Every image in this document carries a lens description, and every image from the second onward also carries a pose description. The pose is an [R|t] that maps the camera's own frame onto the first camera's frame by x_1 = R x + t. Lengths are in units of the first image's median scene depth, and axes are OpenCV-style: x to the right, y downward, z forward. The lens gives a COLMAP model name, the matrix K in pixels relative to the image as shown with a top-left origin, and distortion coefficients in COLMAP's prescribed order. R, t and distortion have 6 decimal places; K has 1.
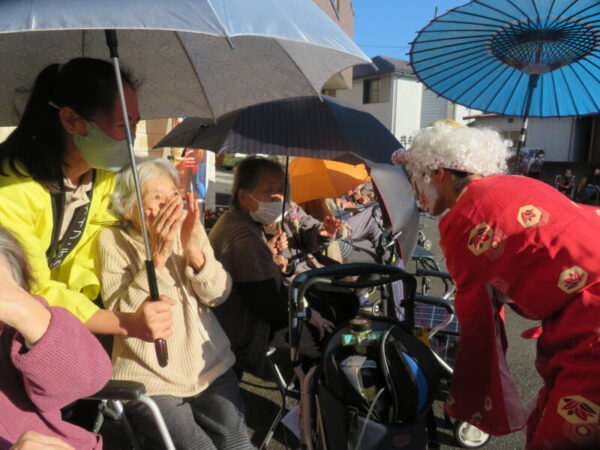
lens RADIAL K [[439.8, 0, 300.0], [0, 439.8, 225.0], [0, 0, 1]] dist [0.001297, -0.000164]
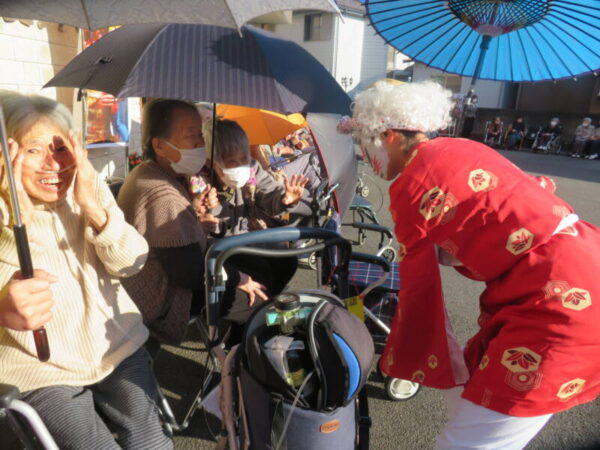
lens RADIAL K [[425.5, 0, 300.0], [0, 425.5, 225.0], [0, 0, 1]] dist [-0.006969, -0.002075]
pose [[0.991529, -0.011093, 0.129414, 0.044813], [-0.006960, 0.990378, 0.138215, -0.030401], [-0.129702, -0.137945, 0.981911, 0.155865]]
